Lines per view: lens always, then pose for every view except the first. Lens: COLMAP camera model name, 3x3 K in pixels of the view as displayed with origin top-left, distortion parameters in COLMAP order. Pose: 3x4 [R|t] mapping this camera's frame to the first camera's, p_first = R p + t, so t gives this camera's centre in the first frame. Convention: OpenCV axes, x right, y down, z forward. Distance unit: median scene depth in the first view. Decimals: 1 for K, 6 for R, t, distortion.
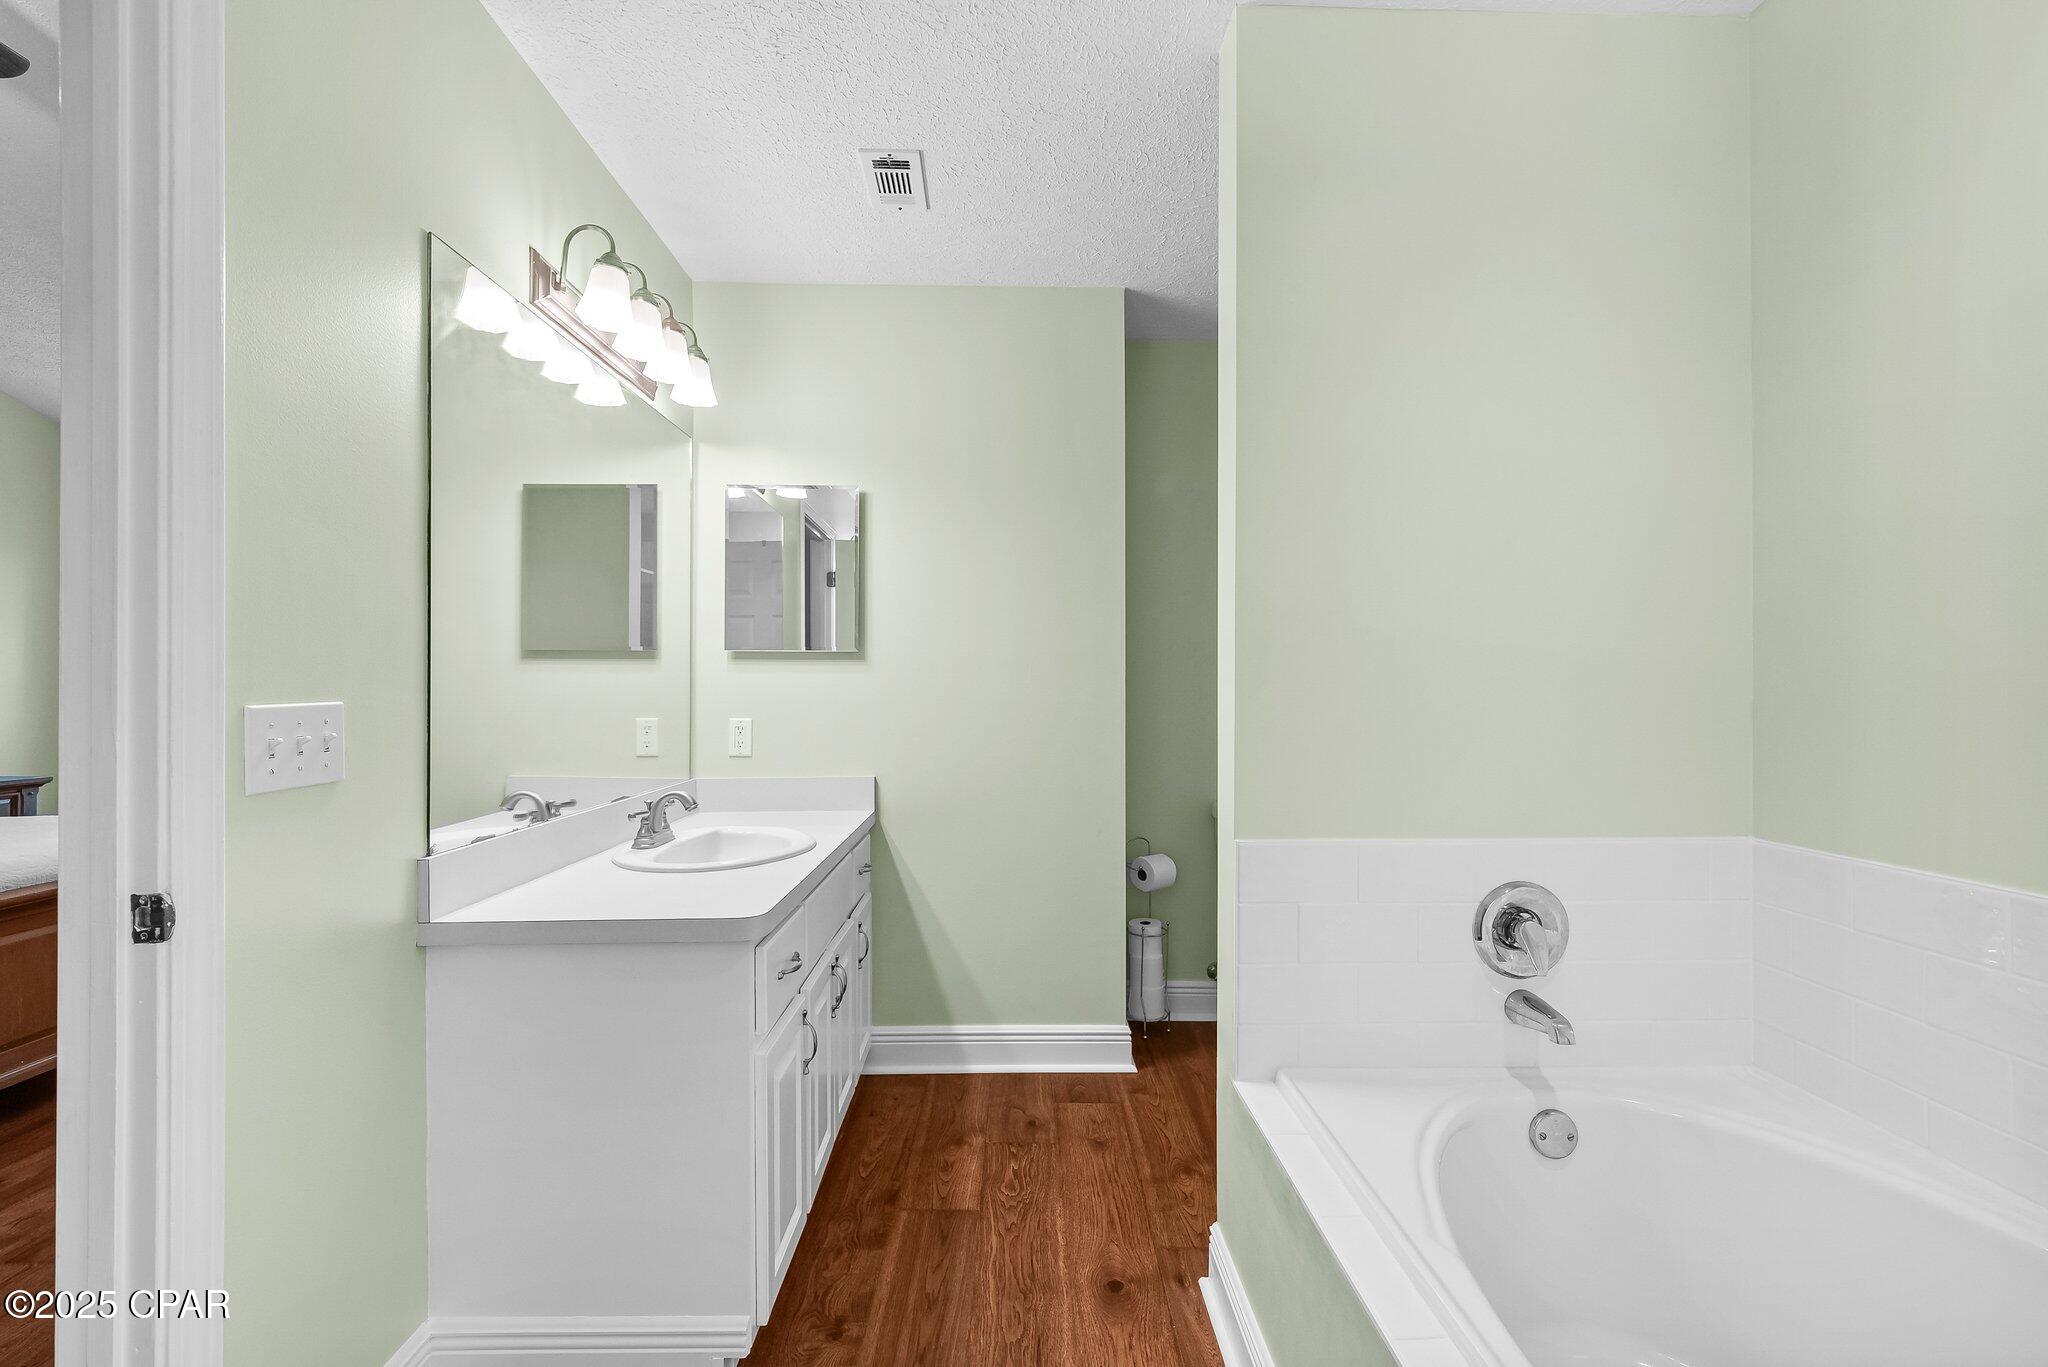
lens RADIAL K [[842.0, 0, 1026.9], [0, 842.0, 689.0], [0, 0, 1]] dist [0.012831, -0.000207]
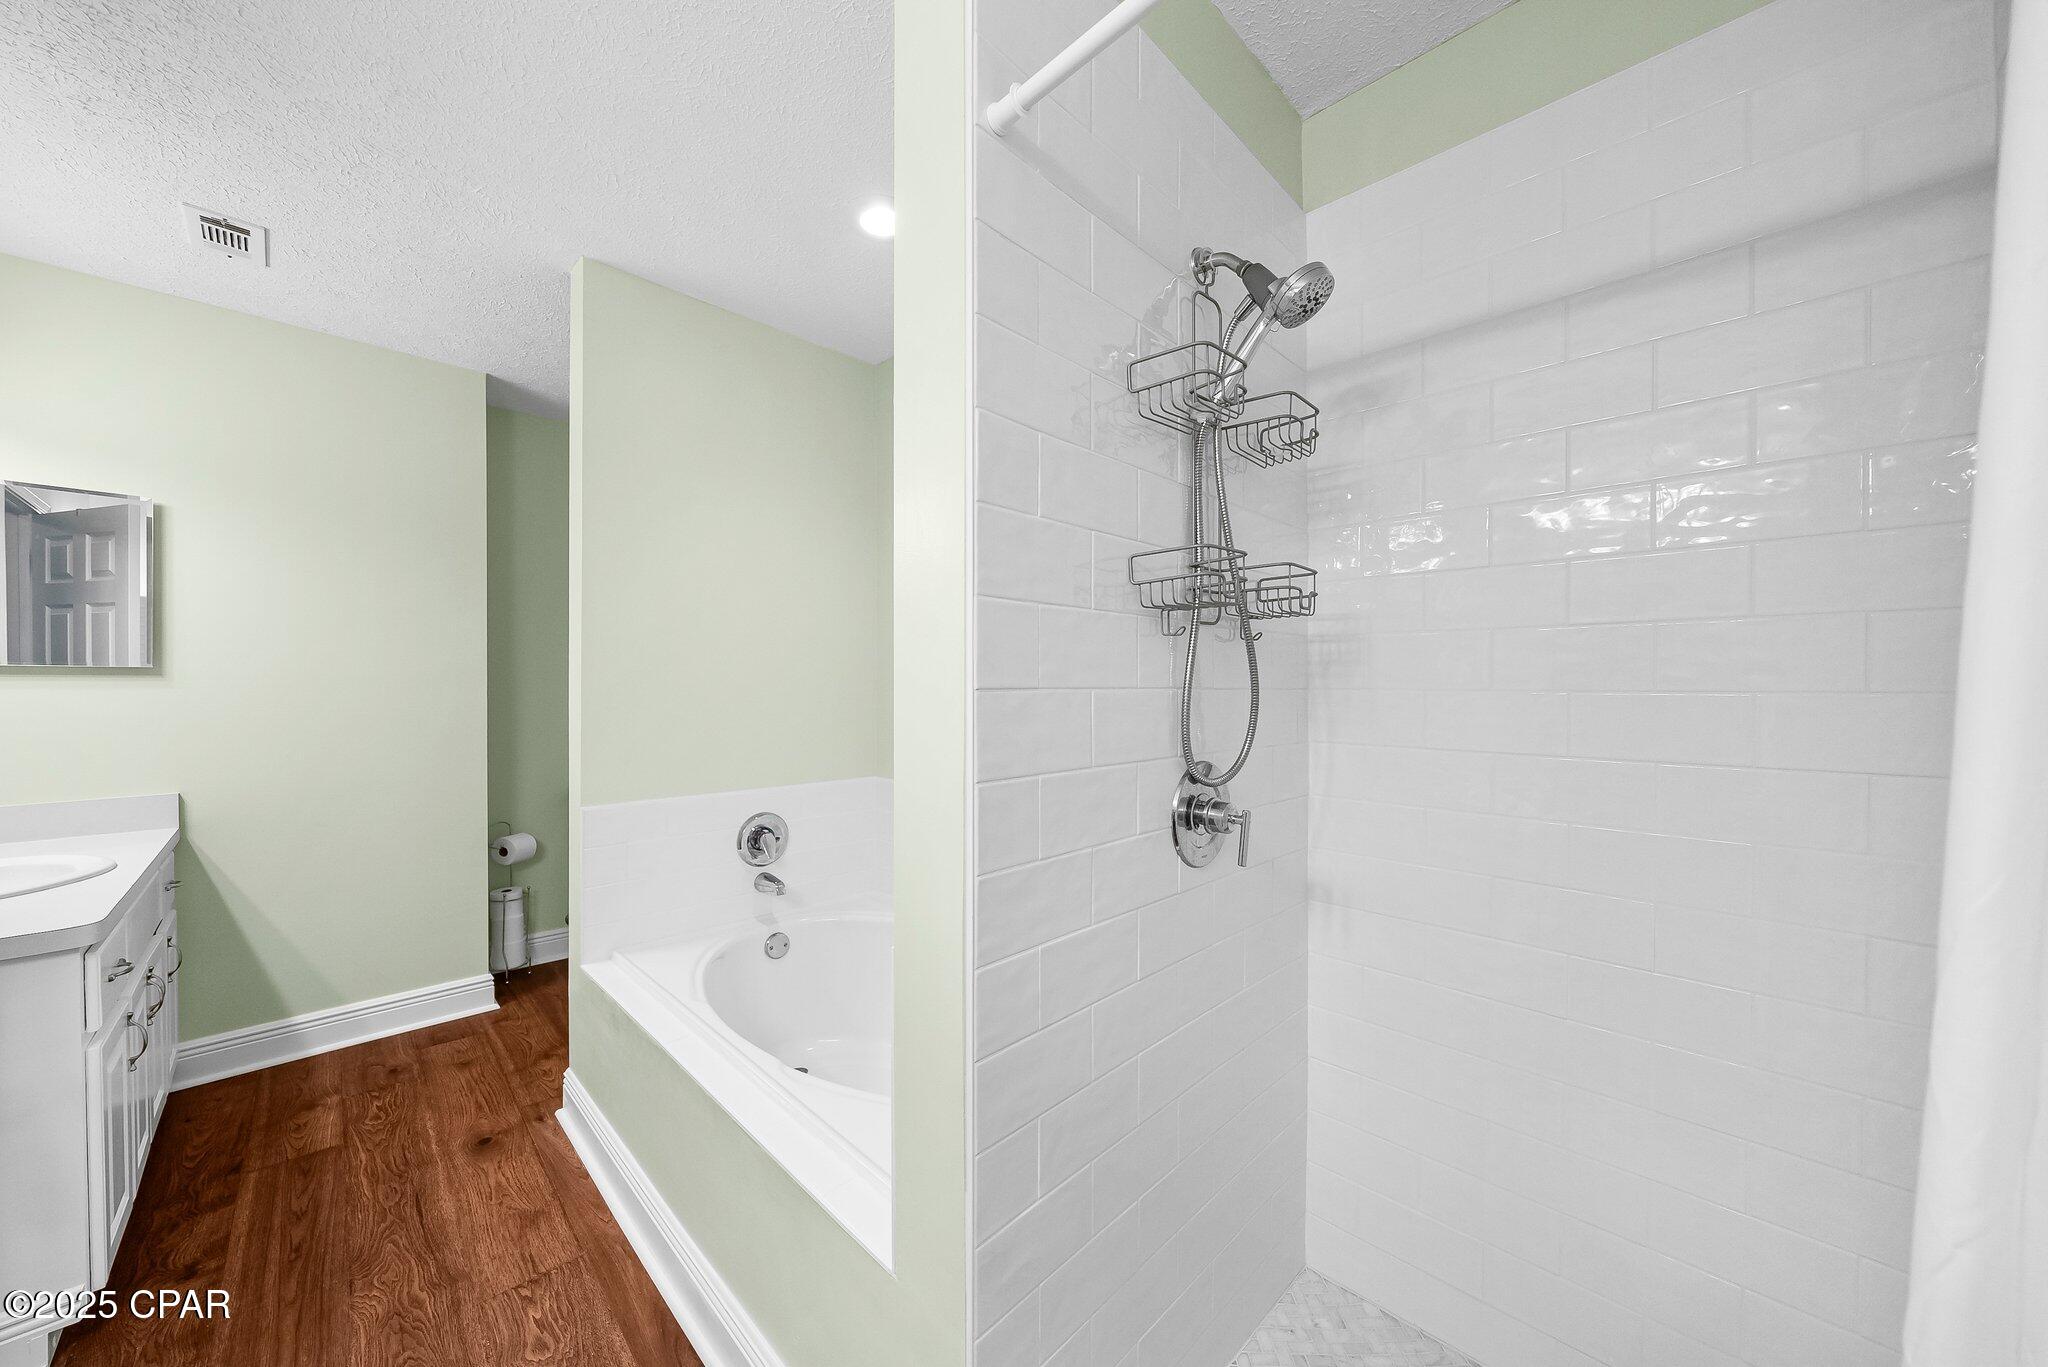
lens RADIAL K [[722.2, 0, 1026.0], [0, 722.2, 690.3], [0, 0, 1]] dist [-0.007816, 0.000229]
pose [[0.715989, -0.003446, 0.698104, -0.068622], [-0.003659, 0.999956, 0.008688, -0.037952], [-0.698102, -0.008775, 0.715944, -0.394957]]
